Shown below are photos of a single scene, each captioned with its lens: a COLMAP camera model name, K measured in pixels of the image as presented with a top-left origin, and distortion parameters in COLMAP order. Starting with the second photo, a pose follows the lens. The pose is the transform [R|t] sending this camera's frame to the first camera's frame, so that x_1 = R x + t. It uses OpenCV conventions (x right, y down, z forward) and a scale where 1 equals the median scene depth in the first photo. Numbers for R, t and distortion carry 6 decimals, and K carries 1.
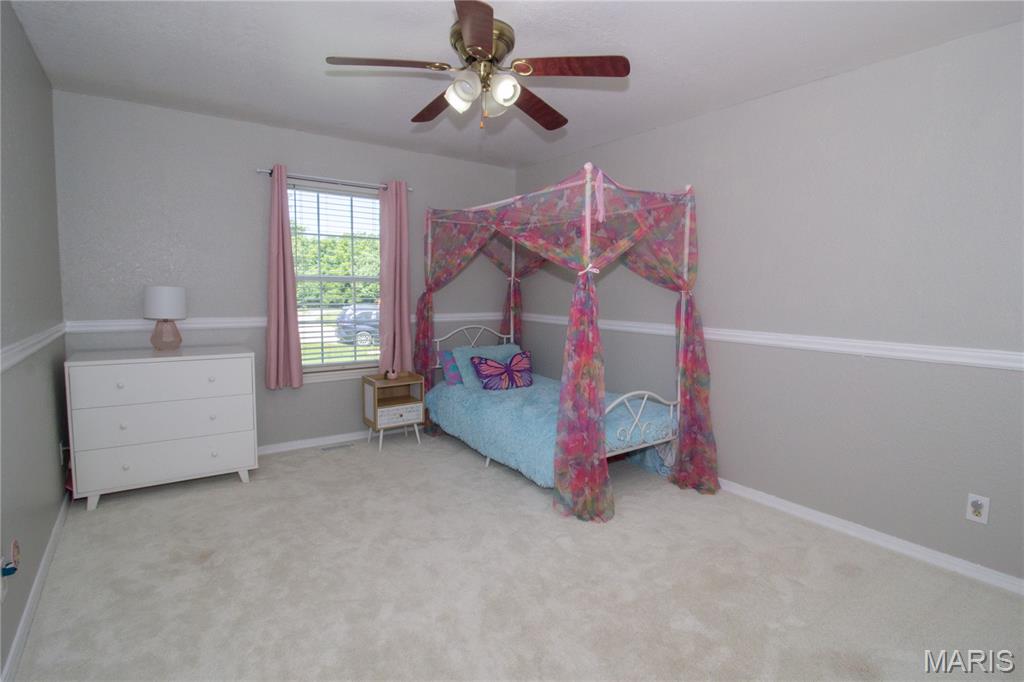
lens RADIAL K [[477.4, 0, 516.6], [0, 477.4, 333.9], [0, 0, 1]] dist [-0.003278, -0.000839]
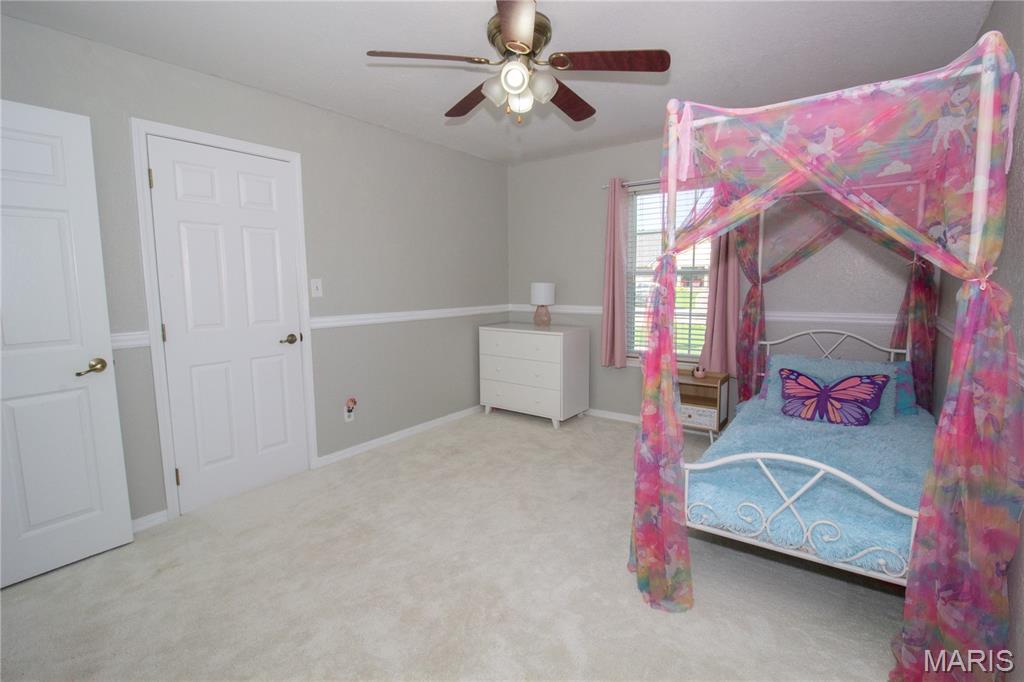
lens RADIAL K [[466.3, 0, 514.0], [0, 466.3, 313.9], [0, 0, 1]] dist [0.000608, 0.000113]
pose [[0.350980, 0.058217, -0.934571, 0.601378], [-0.065877, 0.997128, 0.037374, -0.052811], [0.934063, 0.048449, 0.353807, 0.410818]]
